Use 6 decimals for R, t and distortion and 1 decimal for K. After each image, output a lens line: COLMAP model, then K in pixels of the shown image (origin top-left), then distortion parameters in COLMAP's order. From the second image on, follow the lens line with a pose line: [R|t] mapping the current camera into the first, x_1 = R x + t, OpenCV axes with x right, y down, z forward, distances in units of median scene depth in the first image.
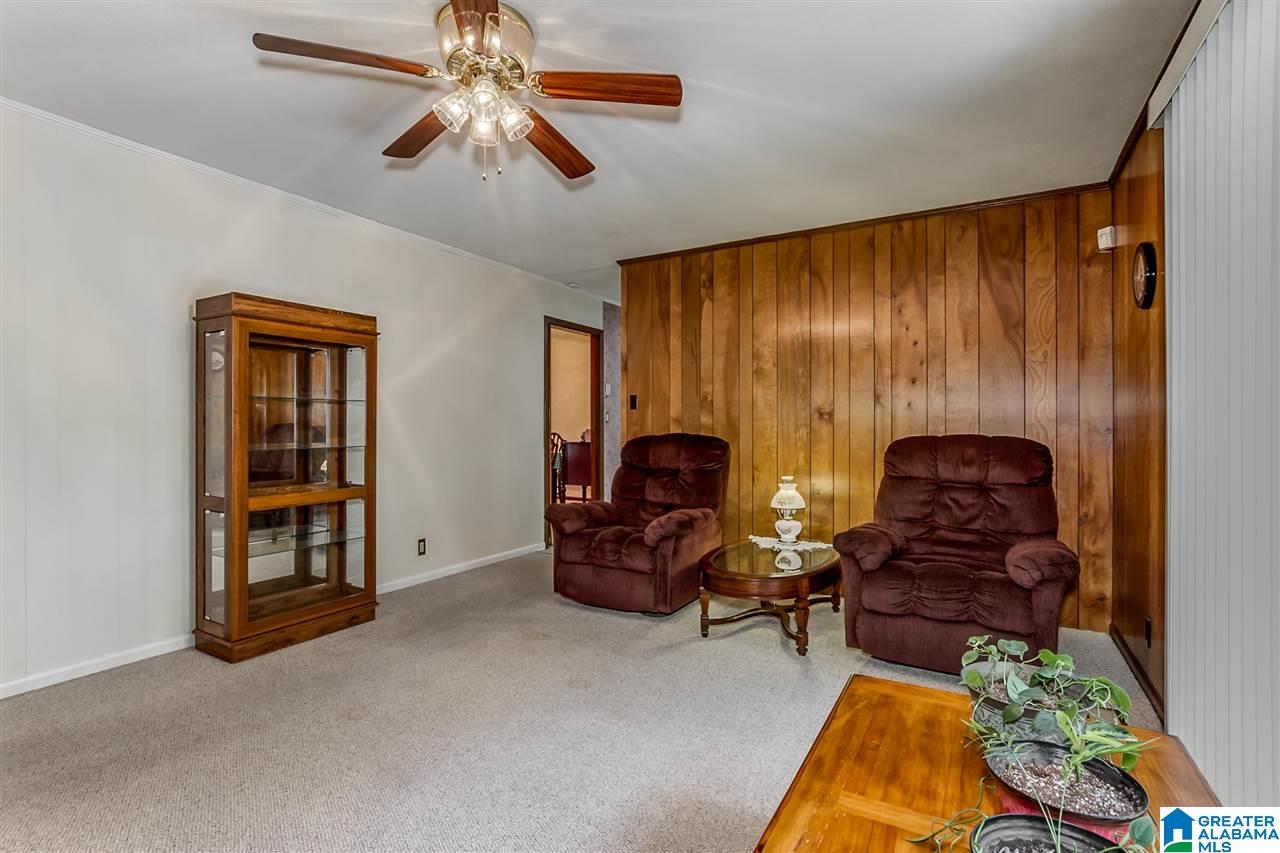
lens RADIAL K [[597.1, 0, 644.5], [0, 597.1, 427.2], [0, 0, 1]] dist [-0.016018, 0.003262]
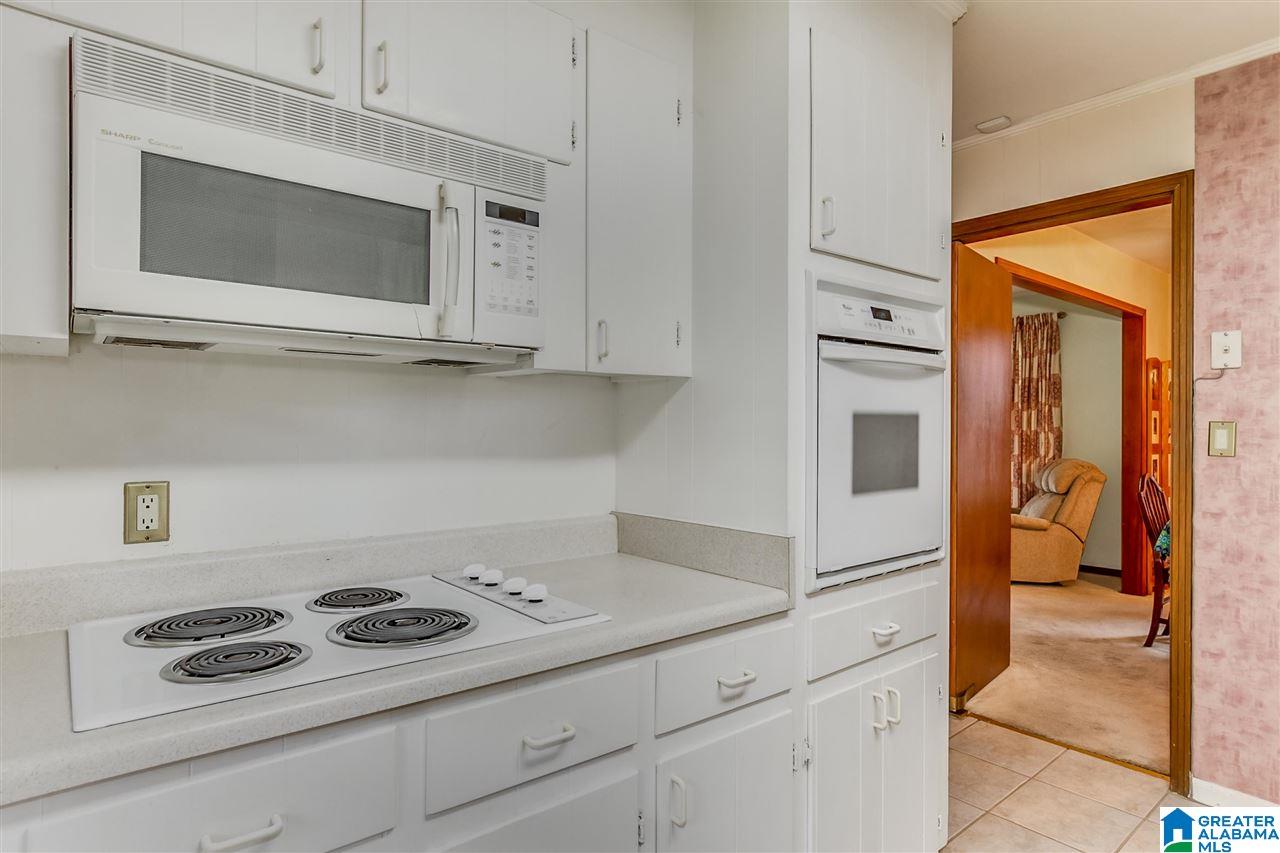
lens RADIAL K [[695.3, 0, 636.4], [0, 695.3, 425.7], [0, 0, 1]] dist [0.007564, -0.000263]
pose [[-0.352110, -0.000681, -0.935958, 0.470908], [-0.003776, 0.999993, 0.000693, -0.027974], [0.935951, 0.003778, -0.352110, 1.028388]]
